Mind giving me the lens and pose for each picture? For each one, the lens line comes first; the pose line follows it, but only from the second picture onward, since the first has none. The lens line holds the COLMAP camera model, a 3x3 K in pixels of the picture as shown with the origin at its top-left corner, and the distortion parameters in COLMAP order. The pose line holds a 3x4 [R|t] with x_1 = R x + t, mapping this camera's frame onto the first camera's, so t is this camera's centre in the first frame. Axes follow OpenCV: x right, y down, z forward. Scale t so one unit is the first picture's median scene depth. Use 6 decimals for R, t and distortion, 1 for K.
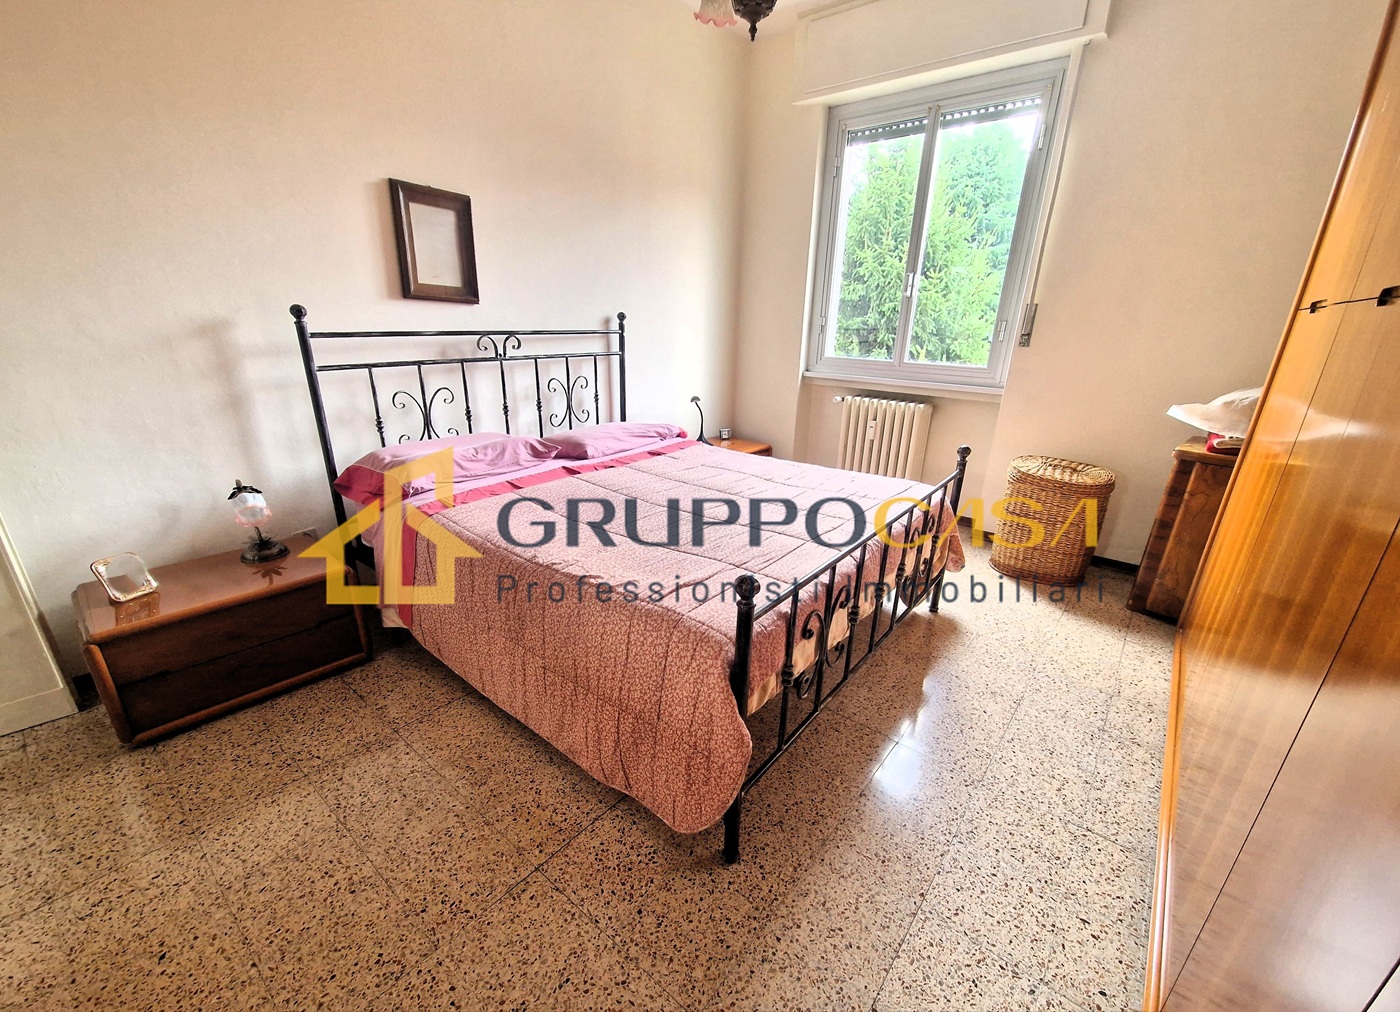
lens RADIAL K [[567.3, 0, 707.8], [0, 567.3, 531.1], [0, 0, 1]] dist [0.000225, -0.003794]
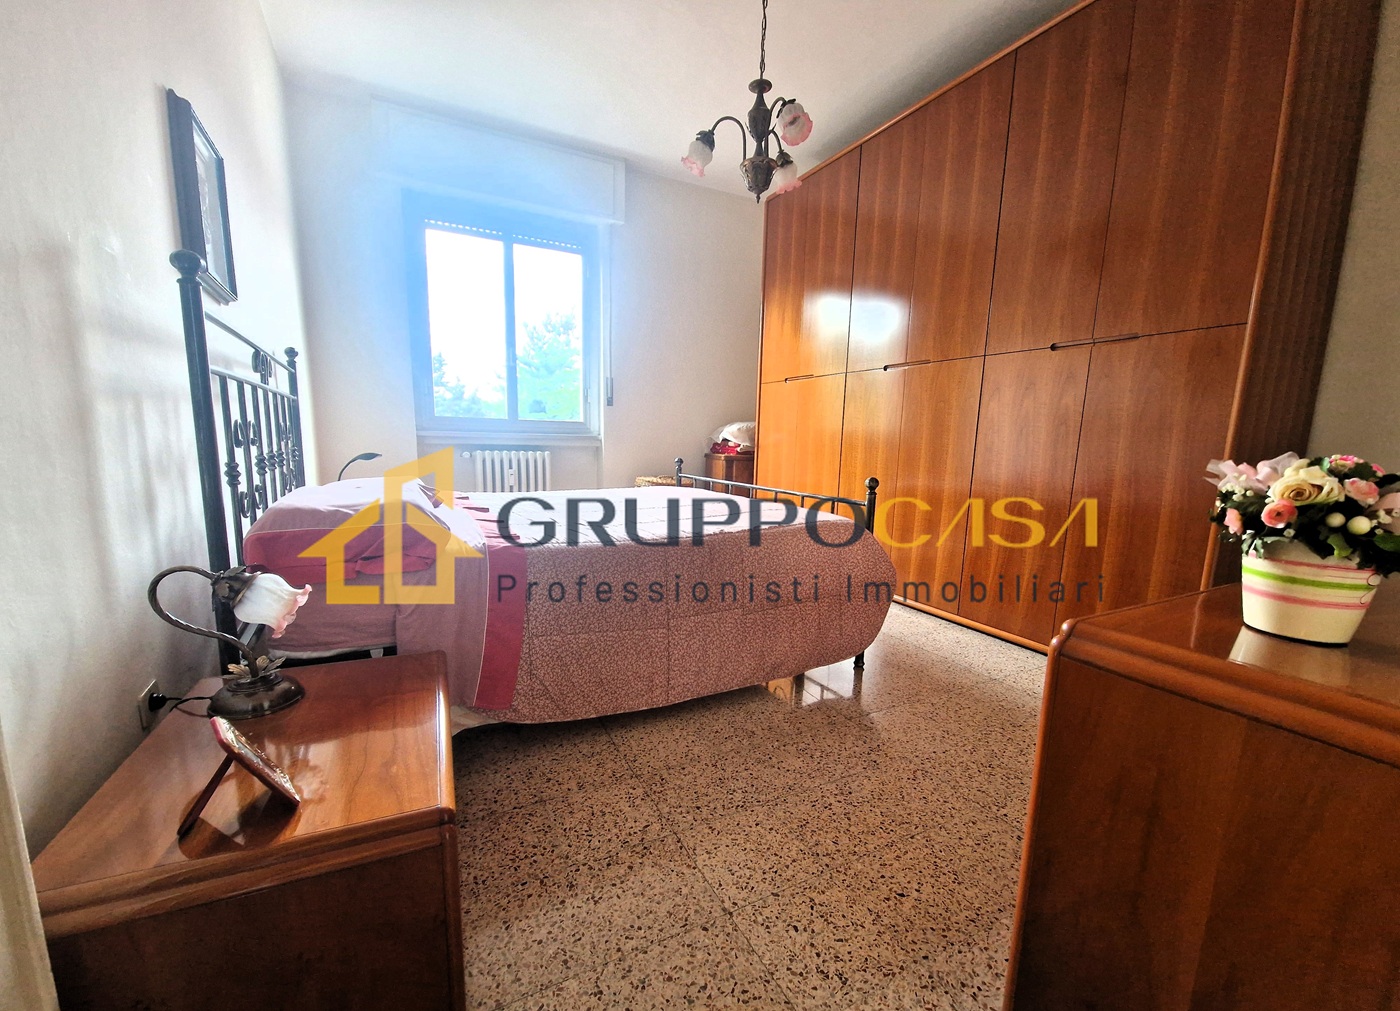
lens RADIAL K [[567.3, 0, 707.8], [0, 567.3, 530.6], [0, 0, 1]] dist [0.000225, -0.003794]
pose [[0.399681, -0.165064, 0.901670, -1.123923], [0.310681, 0.949826, 0.036164, 0.003489], [-0.862399, 0.265678, 0.430910, 0.410489]]
